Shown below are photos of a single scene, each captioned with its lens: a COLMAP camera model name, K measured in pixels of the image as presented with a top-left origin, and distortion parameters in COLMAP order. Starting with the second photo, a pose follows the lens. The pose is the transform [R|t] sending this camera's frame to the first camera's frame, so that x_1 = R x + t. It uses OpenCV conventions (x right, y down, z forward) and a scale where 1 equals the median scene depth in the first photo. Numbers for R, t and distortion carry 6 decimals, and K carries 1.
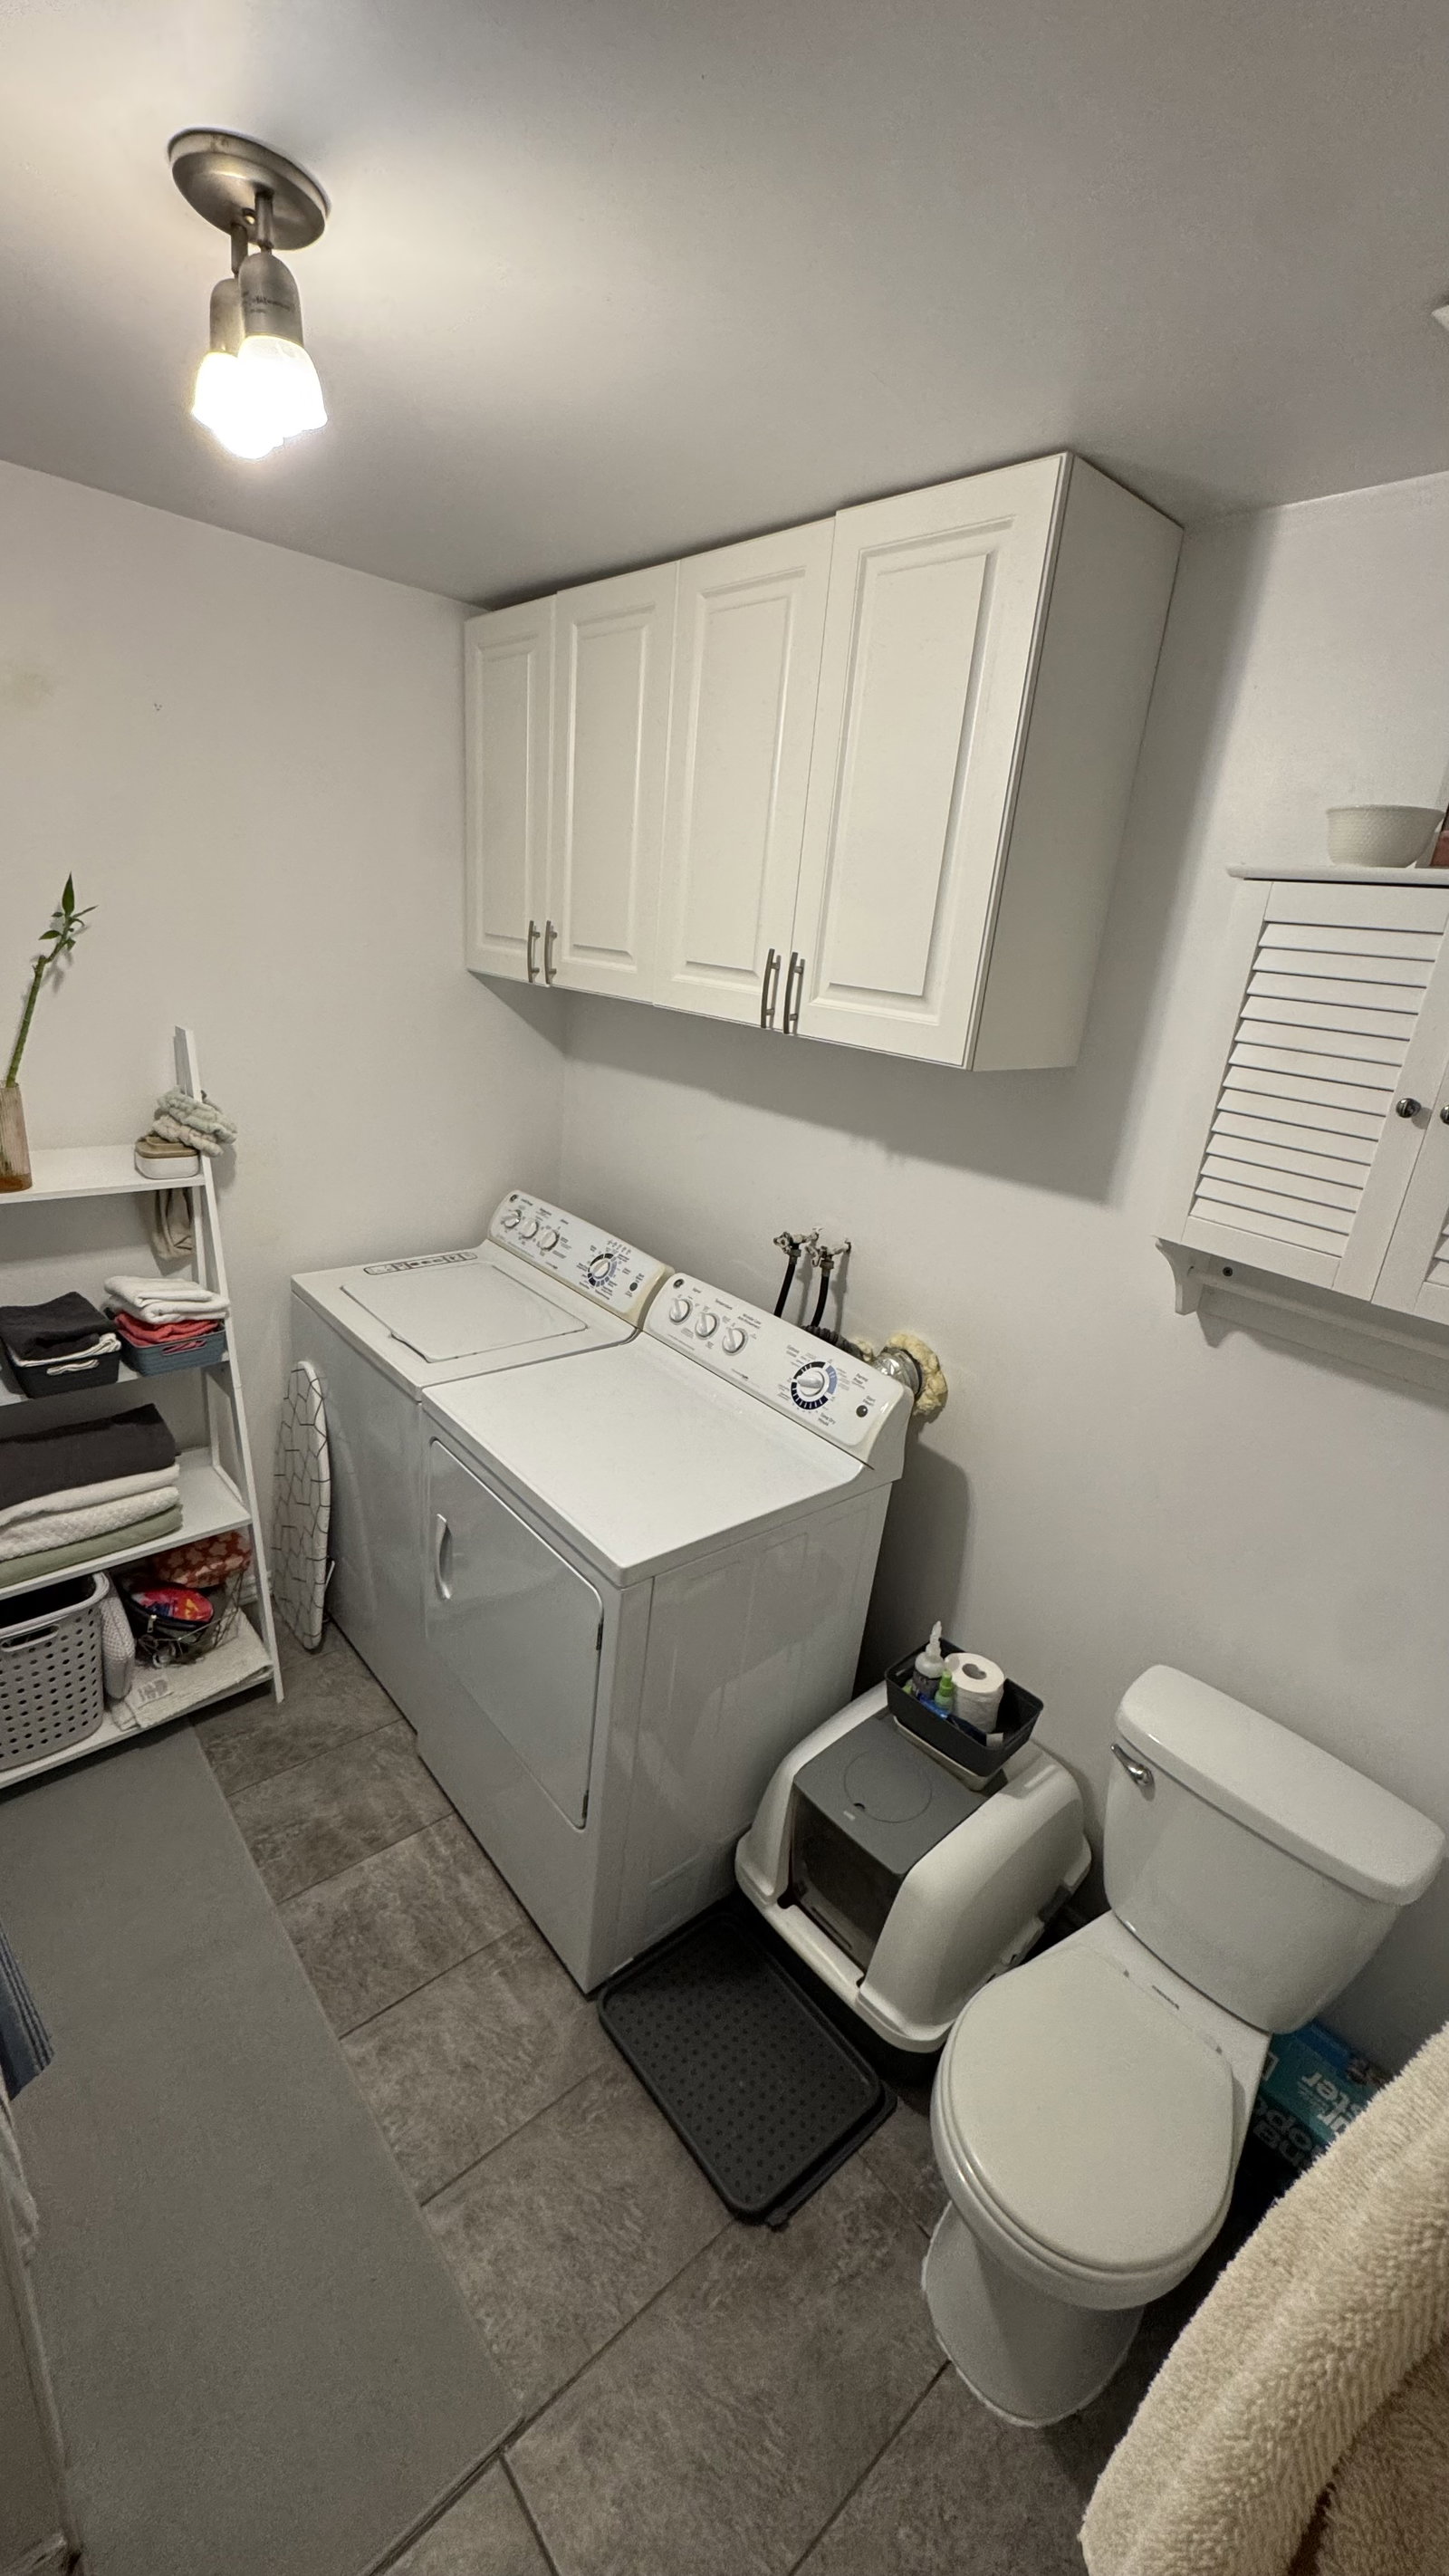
lens RADIAL K [[1027.0, 0, 737.2], [0, 1027.0, 1301.9], [0, 0, 1]] dist [-0.007017, -0.000166]
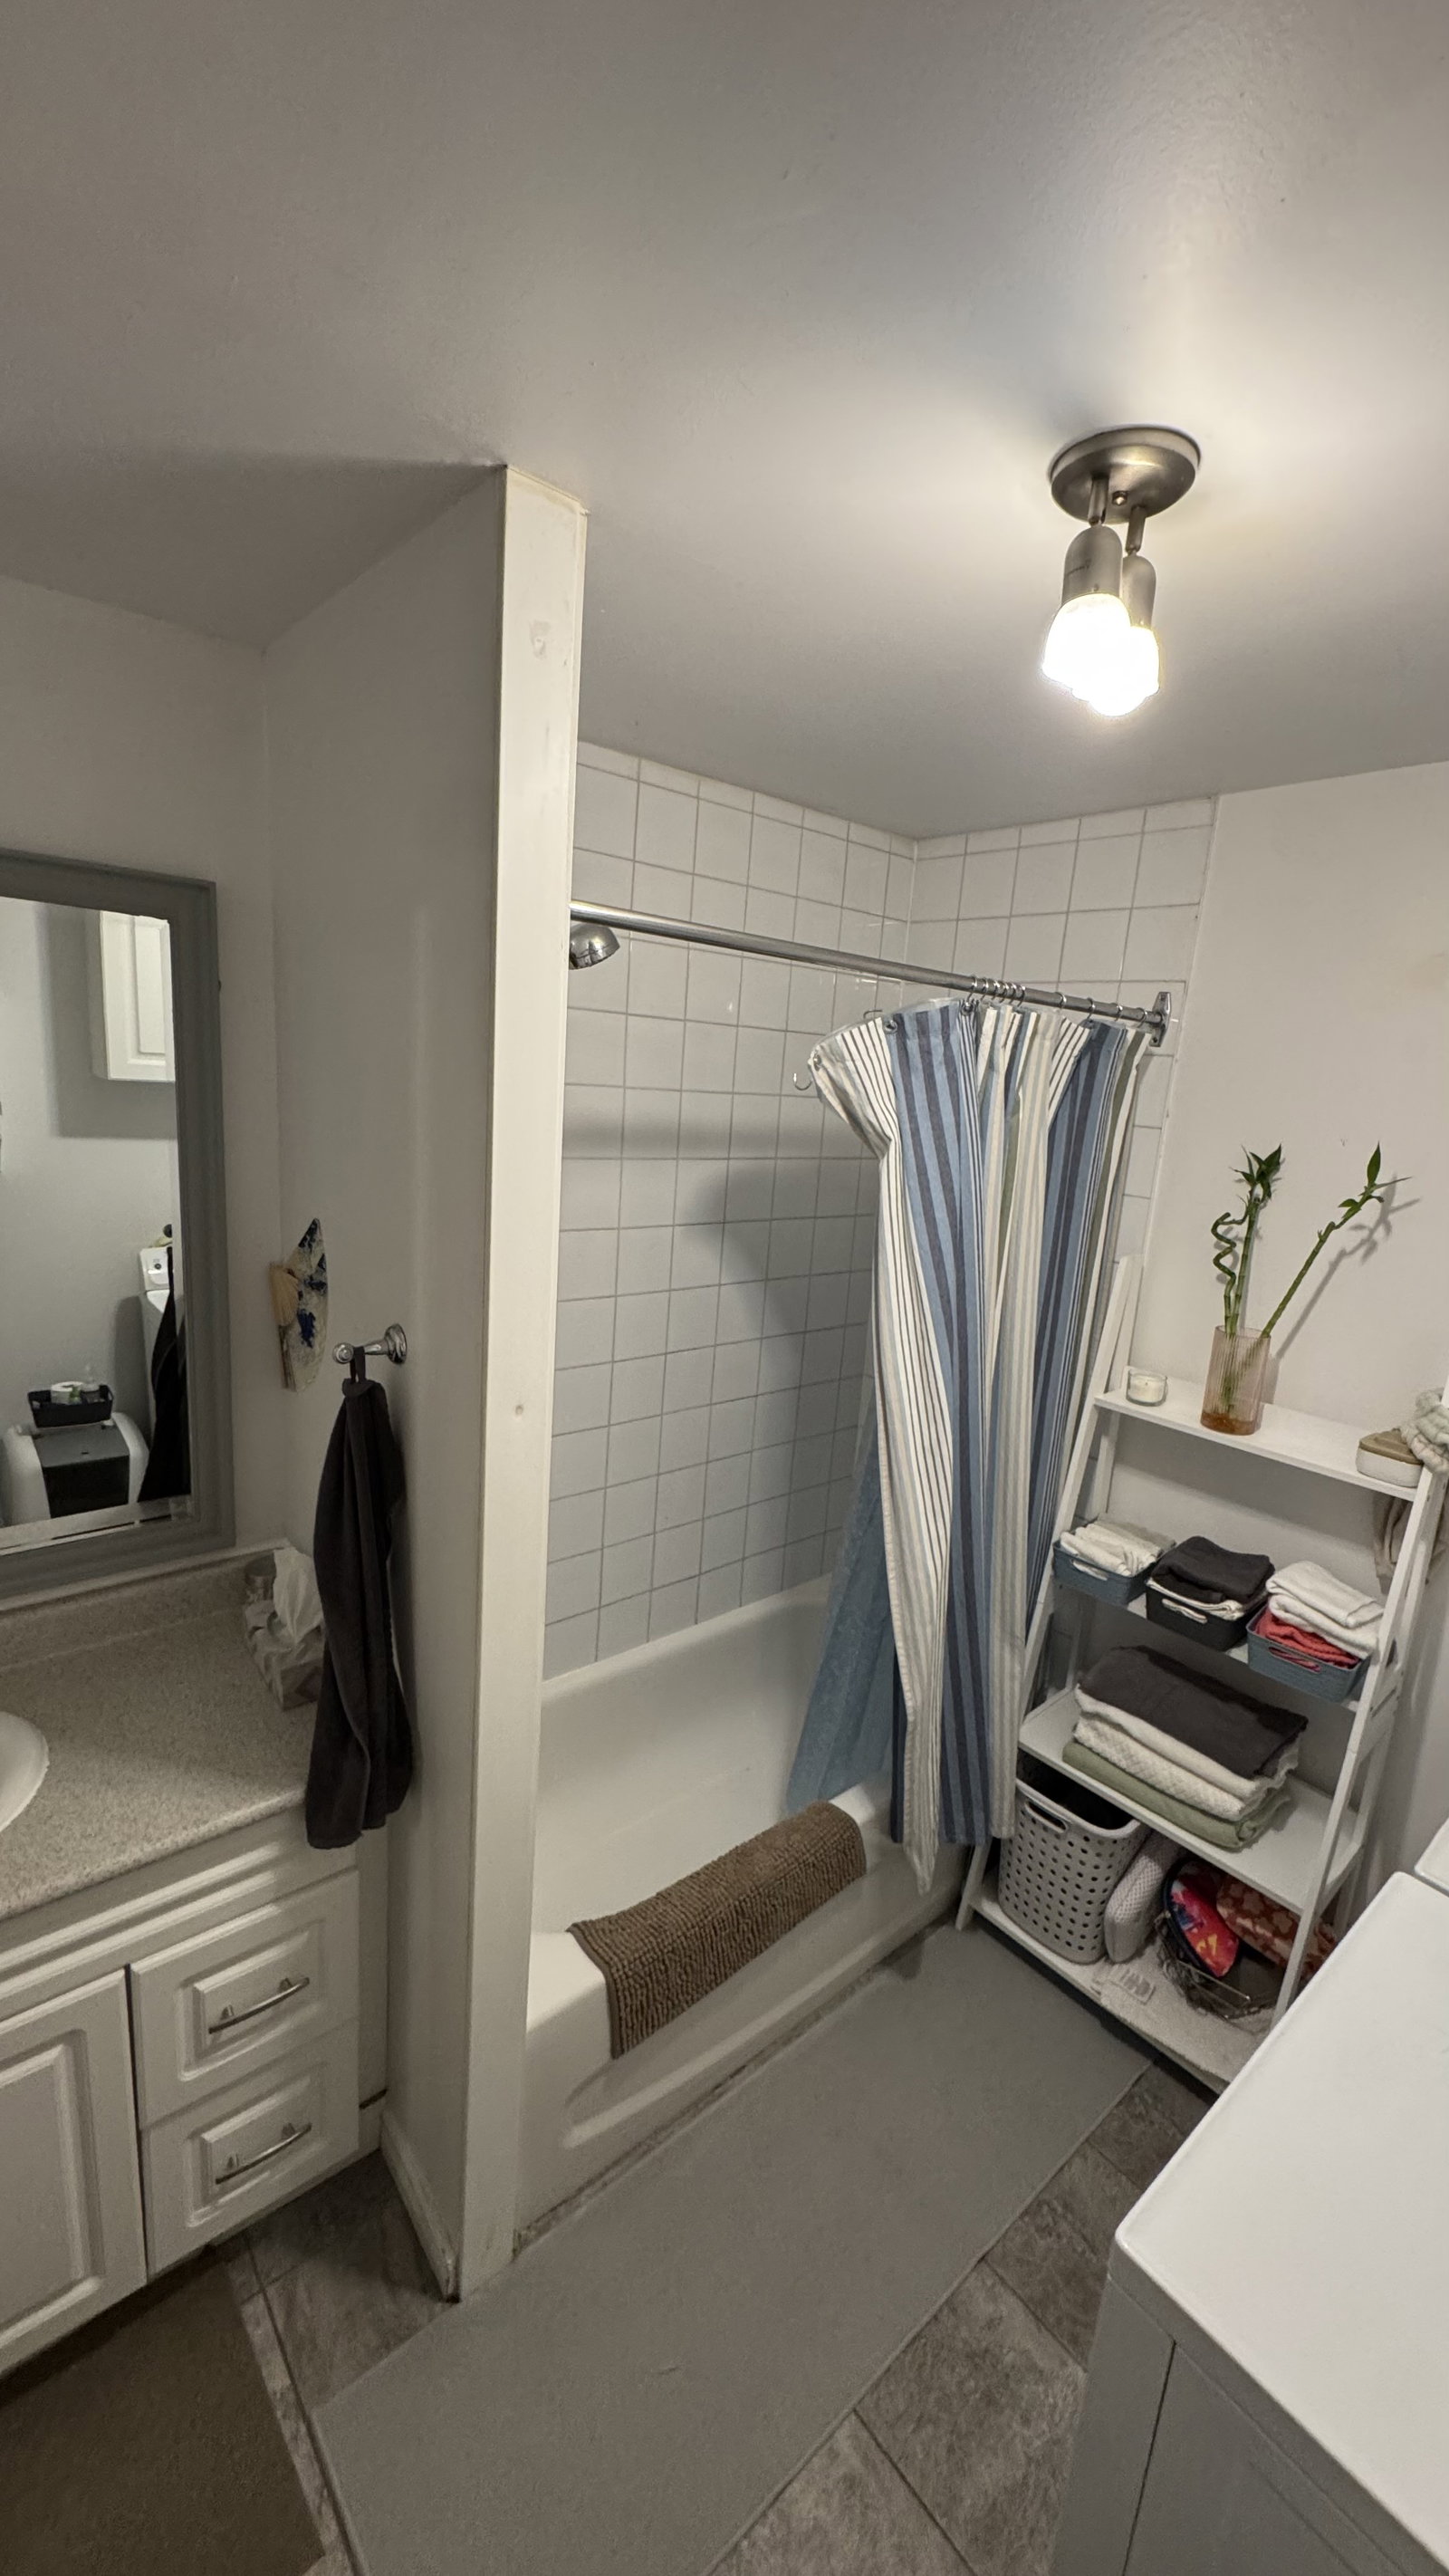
lens RADIAL K [[1027.0, 0, 737.2], [0, 1027.0, 1301.9], [0, 0, 1]] dist [-0.007017, -0.000166]
pose [[-0.008632, 0.124889, -0.992133, 0.276969], [-0.423471, 0.898353, 0.116768, -0.128806], [0.905869, 0.421148, 0.045132, 0.424996]]
